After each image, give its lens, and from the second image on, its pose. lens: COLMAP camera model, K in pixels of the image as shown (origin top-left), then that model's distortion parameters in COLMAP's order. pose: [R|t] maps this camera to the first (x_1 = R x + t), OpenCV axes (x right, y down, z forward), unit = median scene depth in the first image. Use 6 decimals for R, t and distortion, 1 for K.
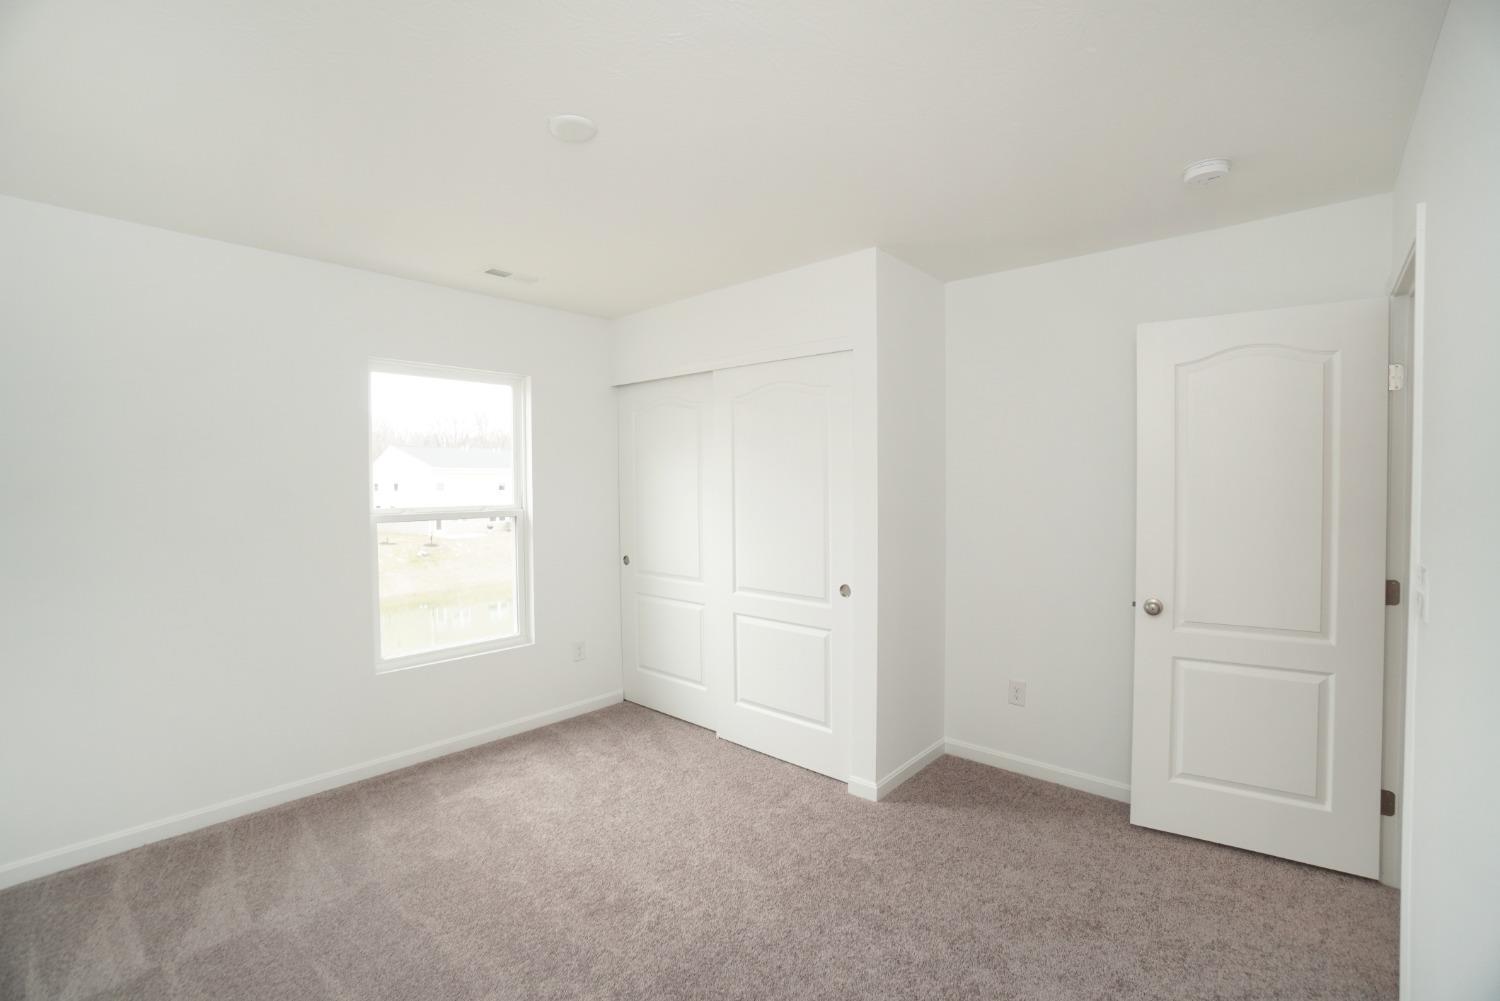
lens RADIAL K [[663.3, 0, 742.2], [0, 663.3, 496.3], [0, 0, 1]] dist [-0.057581, 0.020663]
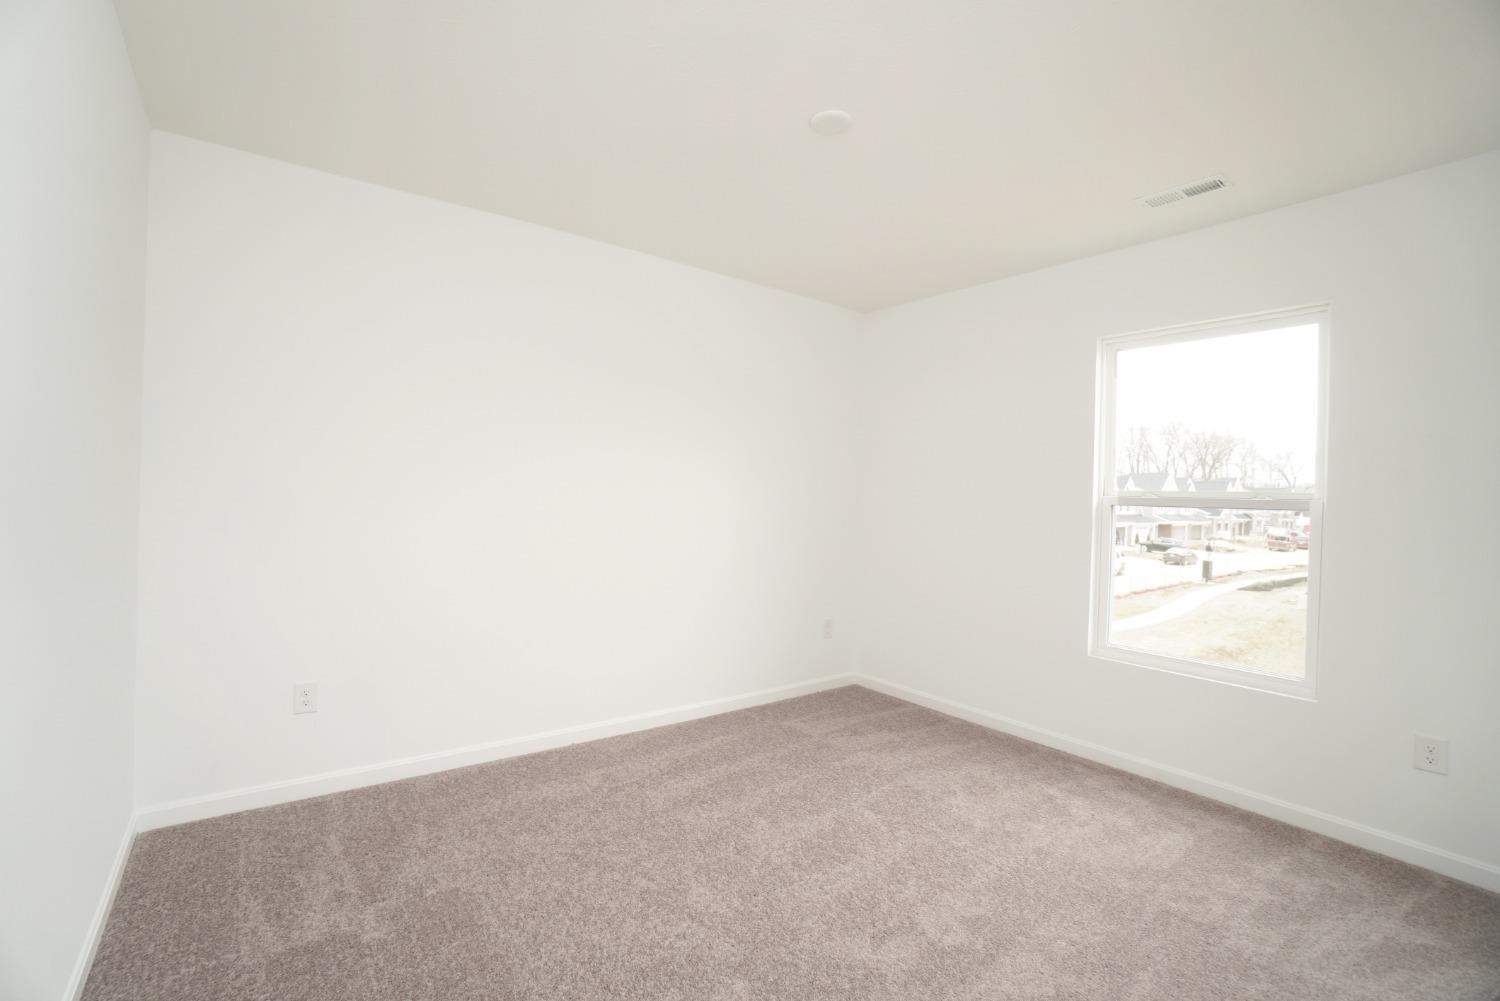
lens RADIAL K [[683.2, 0, 737.2], [0, 683.2, 496.8], [0, 0, 1]] dist [-0.055376, 0.022045]
pose [[-0.178906, 0.005993, -0.983848, 0.562511], [-0.053398, 0.998448, 0.015792, 0.045596], [0.982416, 0.055360, -0.178308, 0.667390]]
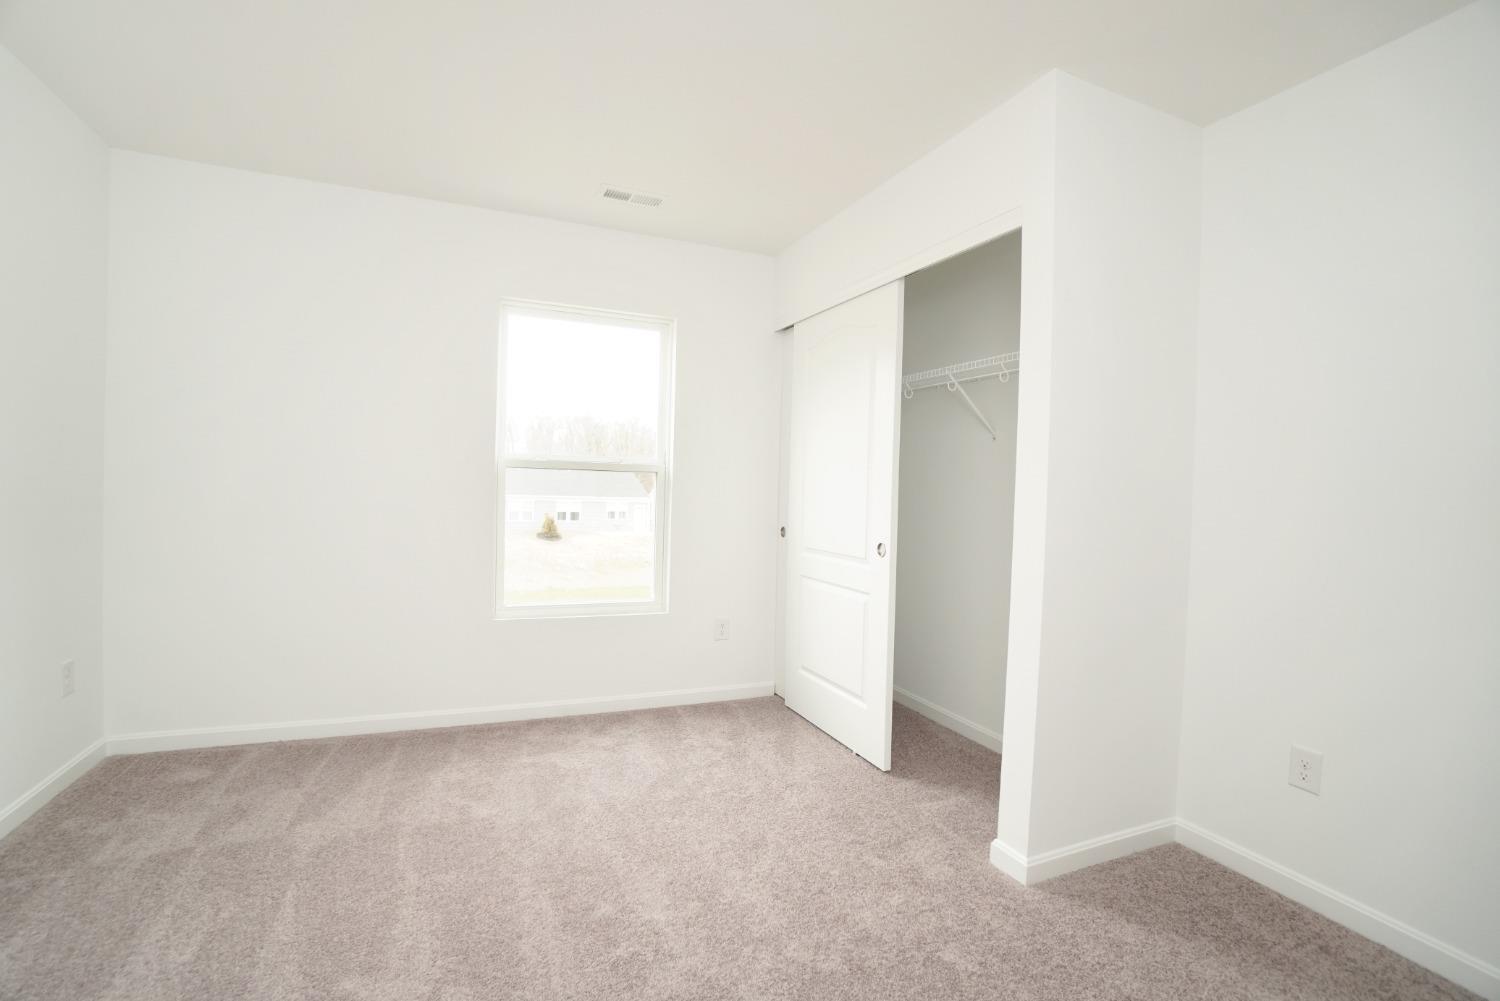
lens RADIAL K [[683.2, 0, 737.2], [0, 683.2, 496.8], [0, 0, 1]] dist [-0.055376, 0.022045]
pose [[0.906080, 0.038936, -0.421312, 0.202004], [-0.043564, 0.999050, -0.001361, 0.076252], [0.420858, 0.019587, 0.906915, 0.231743]]
